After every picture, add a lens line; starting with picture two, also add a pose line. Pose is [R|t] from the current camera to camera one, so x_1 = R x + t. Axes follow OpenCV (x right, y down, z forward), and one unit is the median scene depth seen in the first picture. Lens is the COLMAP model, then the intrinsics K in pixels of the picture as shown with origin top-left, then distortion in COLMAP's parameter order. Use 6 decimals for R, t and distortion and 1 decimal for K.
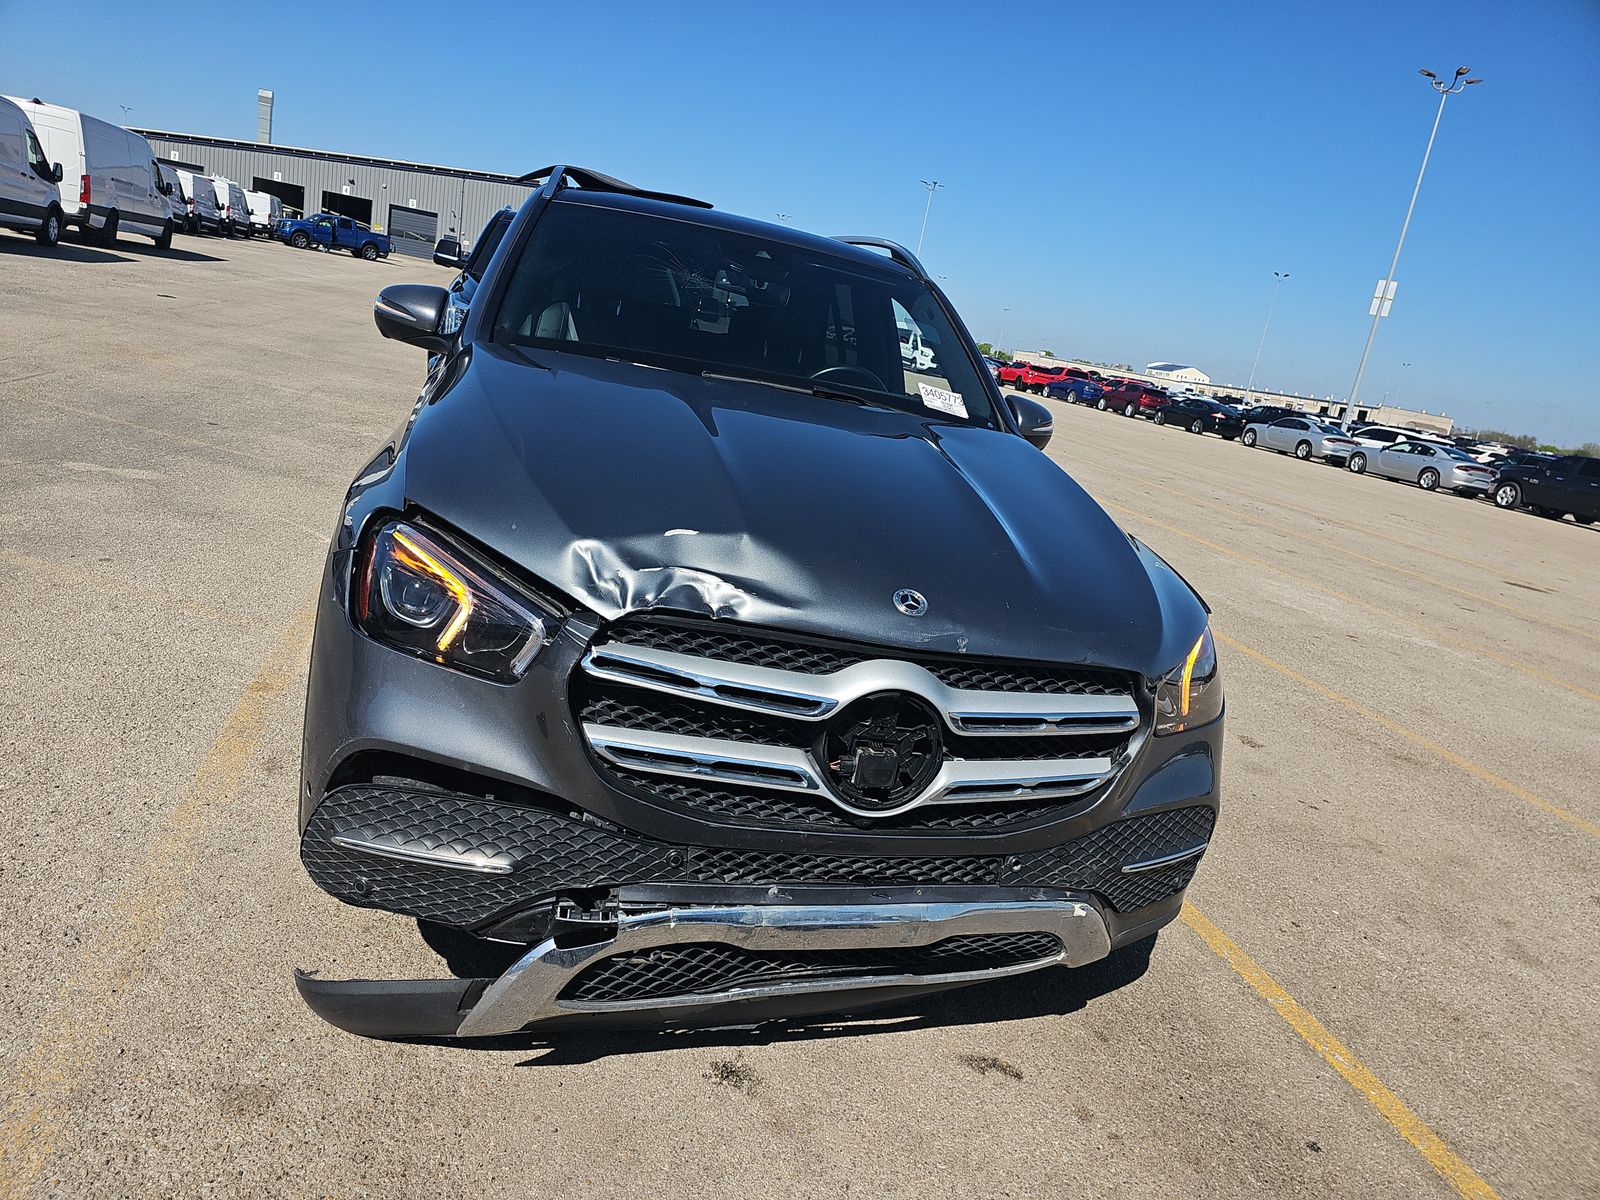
lens RADIAL K [[1048.1, 0, 795.1], [0, 1048.1, 606.5], [0, 0, 1]] dist [0.053330, -0.060374]
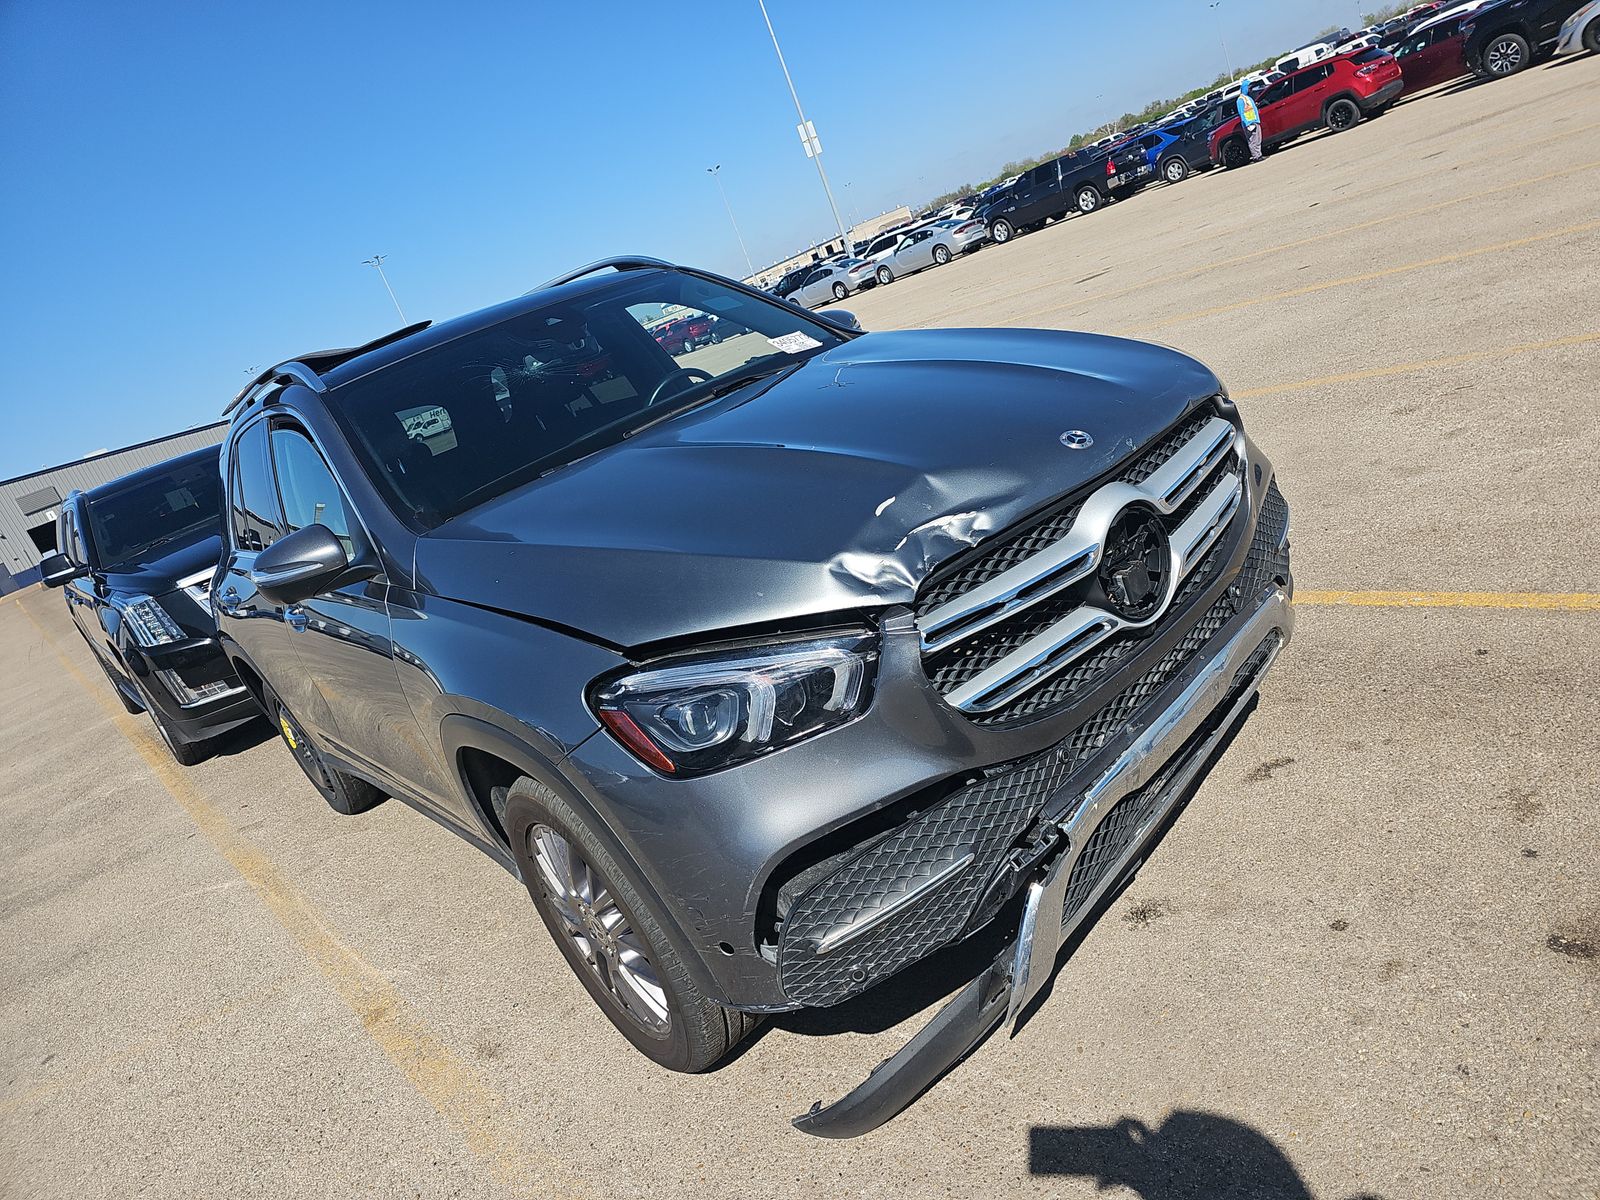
lens RADIAL K [[1048.1, 0, 795.1], [0, 1048.1, 606.5], [0, 0, 1]] dist [0.053330, -0.060374]
pose [[0.763684, -0.589173, 0.263935, -0.460363], [0.589706, 0.803002, 0.086225, -0.119426], [-0.262742, 0.089795, 0.960679, 0.030295]]
